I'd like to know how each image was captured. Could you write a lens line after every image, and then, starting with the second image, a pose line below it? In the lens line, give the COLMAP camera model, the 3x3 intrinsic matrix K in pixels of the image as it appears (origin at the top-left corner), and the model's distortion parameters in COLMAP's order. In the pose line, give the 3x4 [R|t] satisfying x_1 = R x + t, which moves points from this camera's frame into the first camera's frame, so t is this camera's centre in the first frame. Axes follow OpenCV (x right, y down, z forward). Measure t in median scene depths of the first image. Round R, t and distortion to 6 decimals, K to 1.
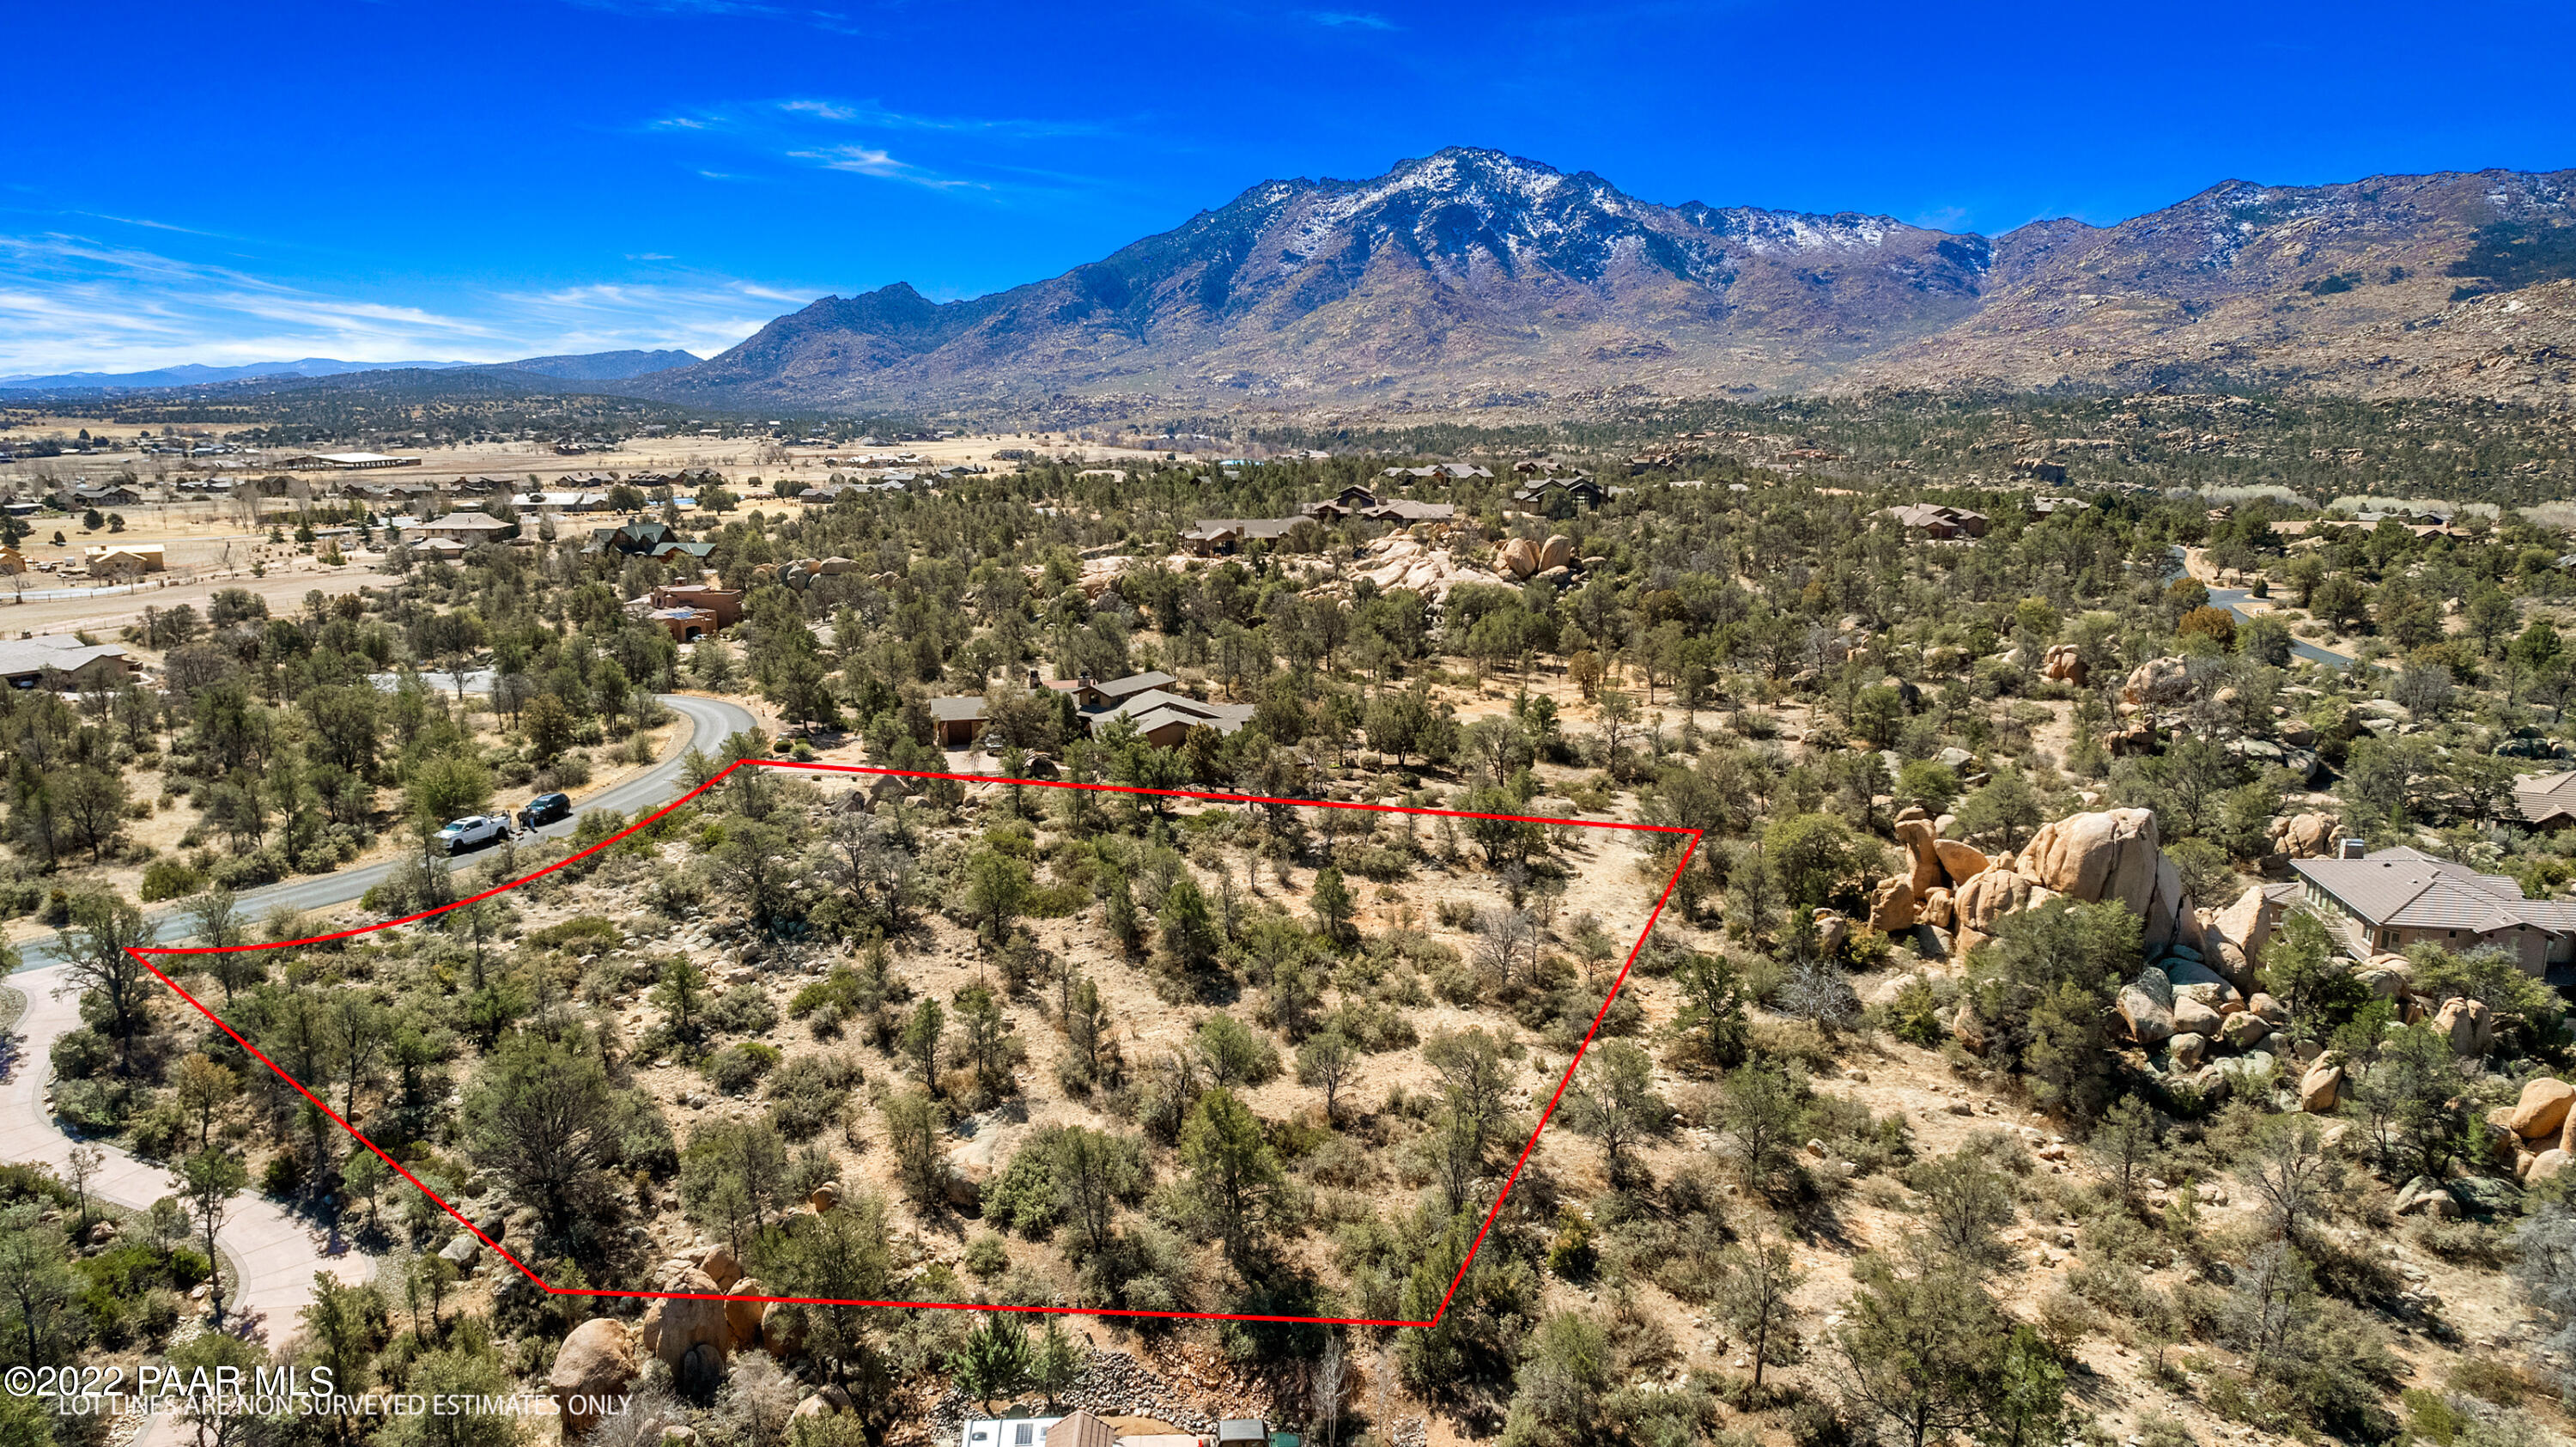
lens RADIAL K [[1714.8, 0, 1287.1], [0, 1714.8, 739.1], [0, 0, 1]] dist [-0.081225, 0.083336]
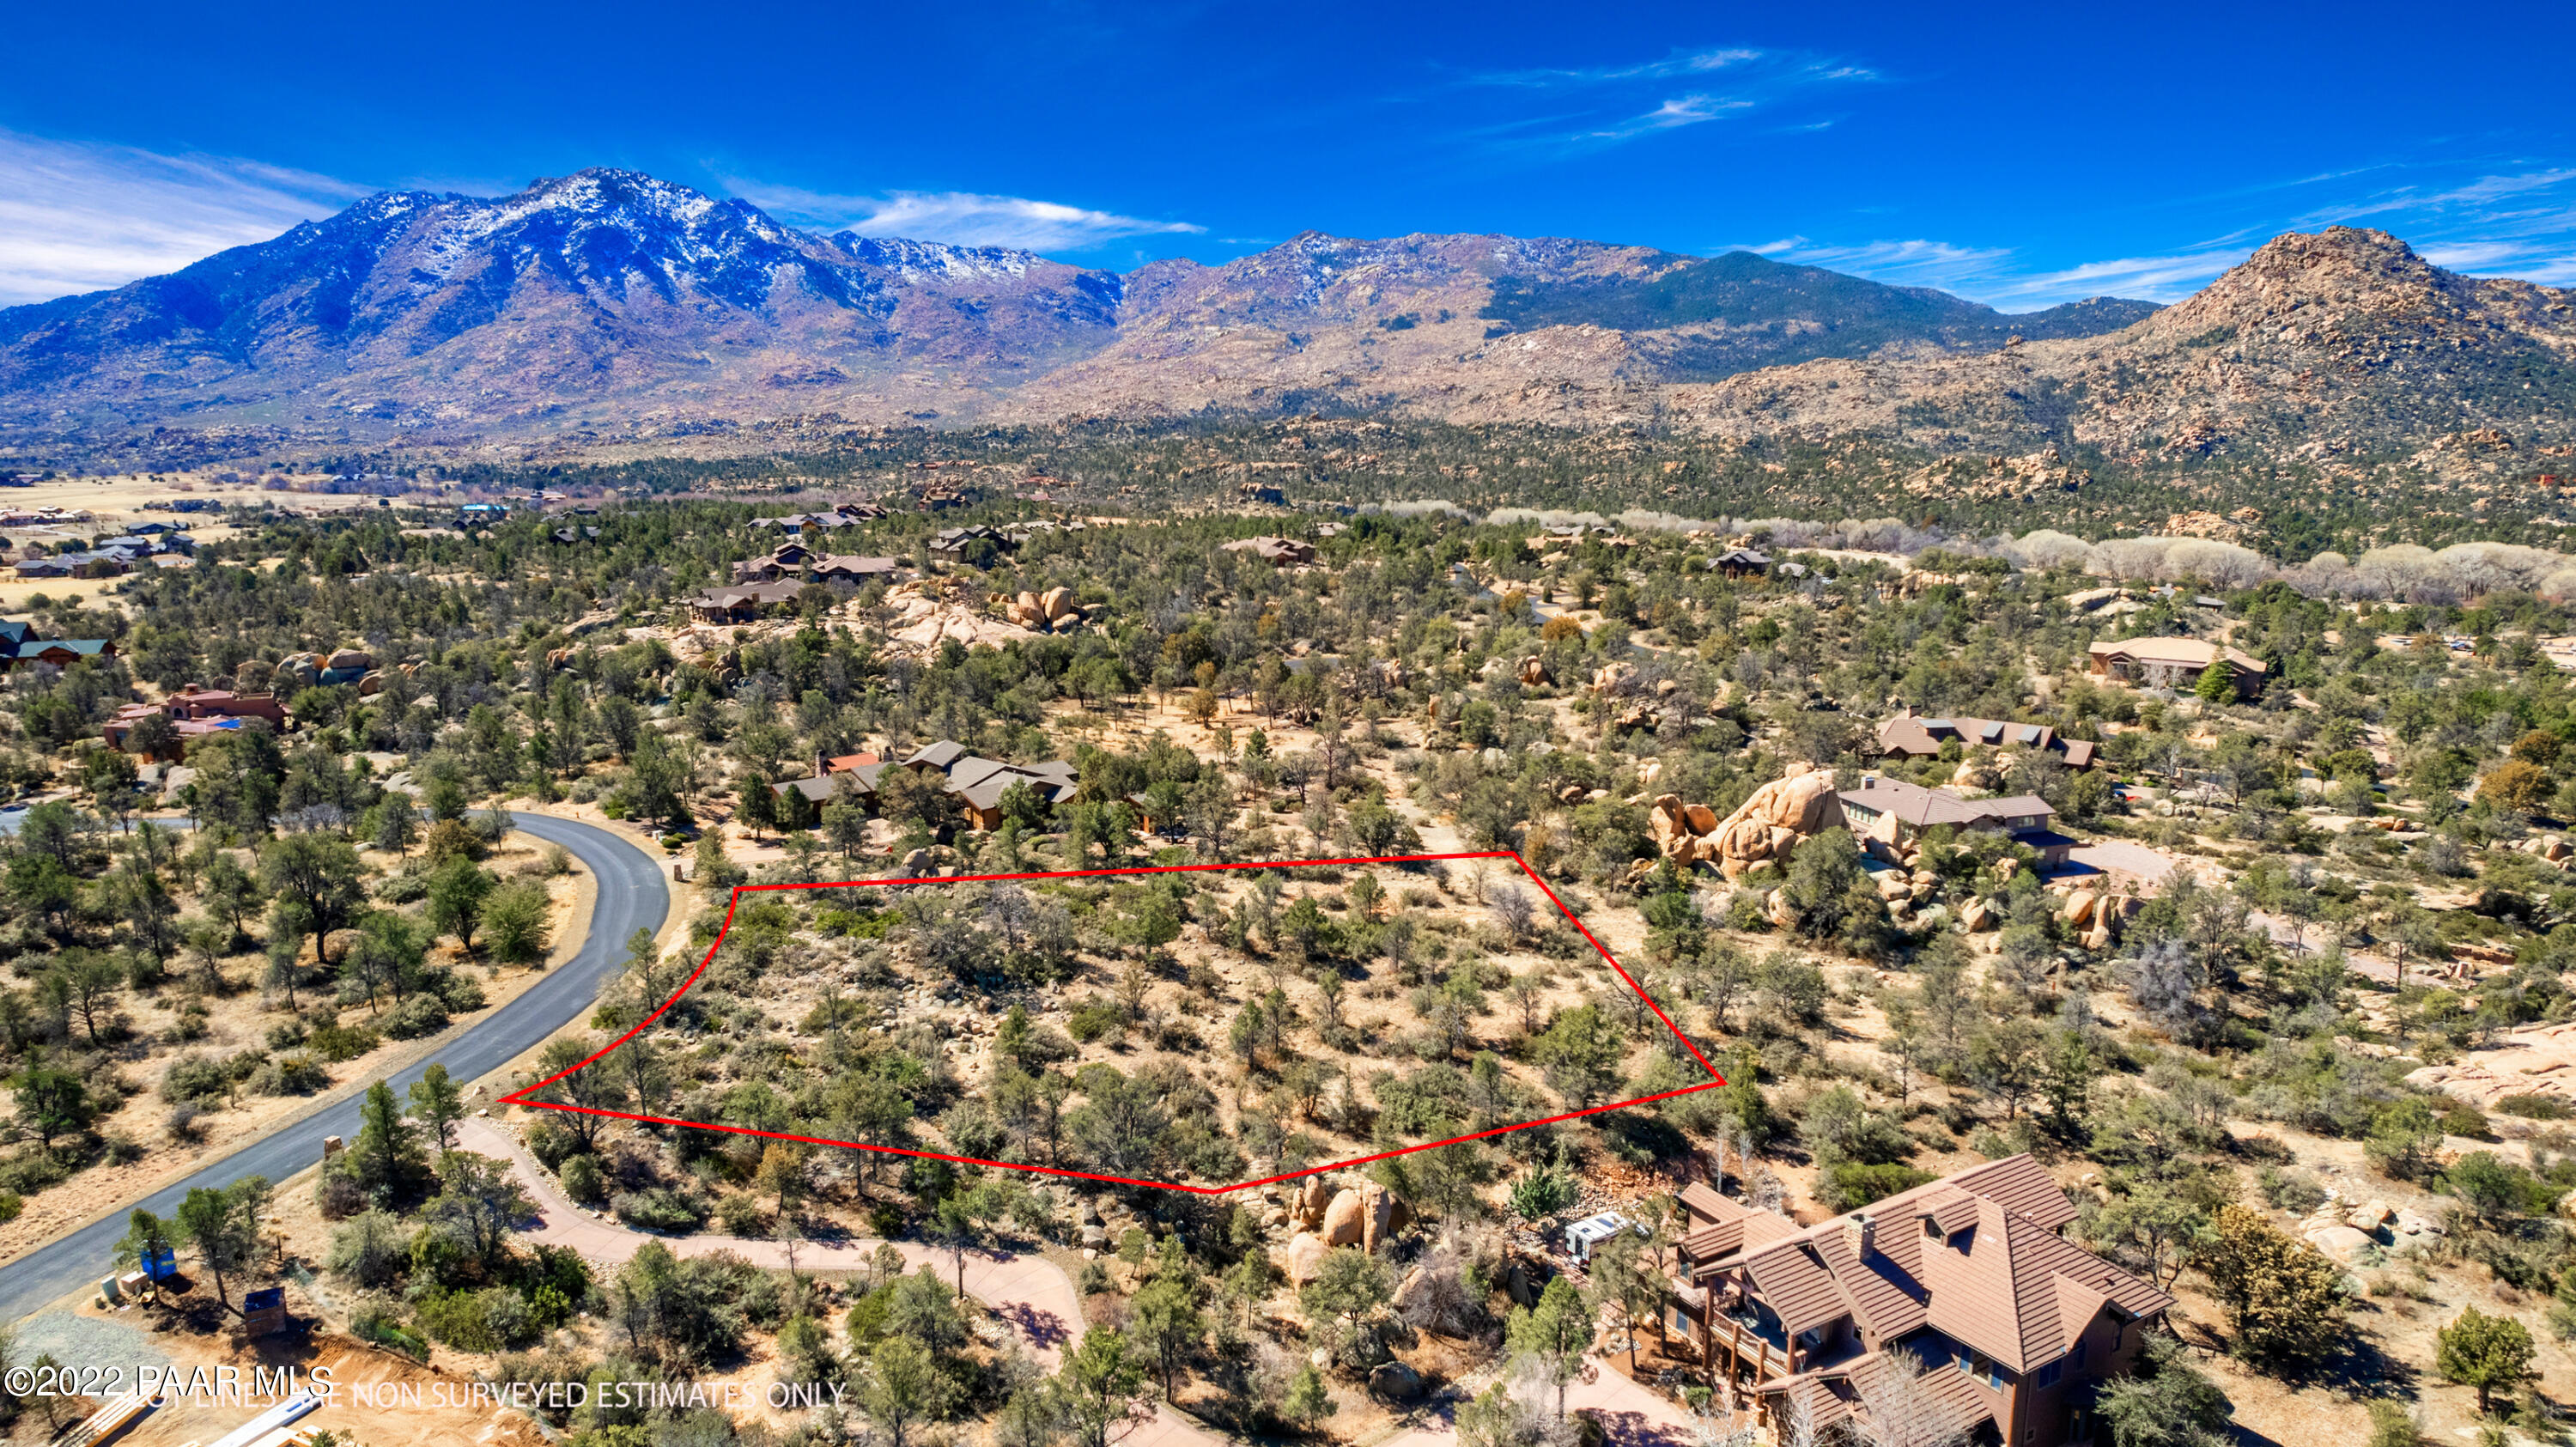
lens RADIAL K [[1666.9, 0, 1290.1], [0, 1666.9, 736.5], [0, 0, 1]] dist [-0.079997, 0.081346]
pose [[0.882567, -0.091481, 0.461202, -0.235332], [0.095053, 0.995351, 0.015534, -0.022691], [-0.460478, 0.030129, 0.887159, -0.060286]]
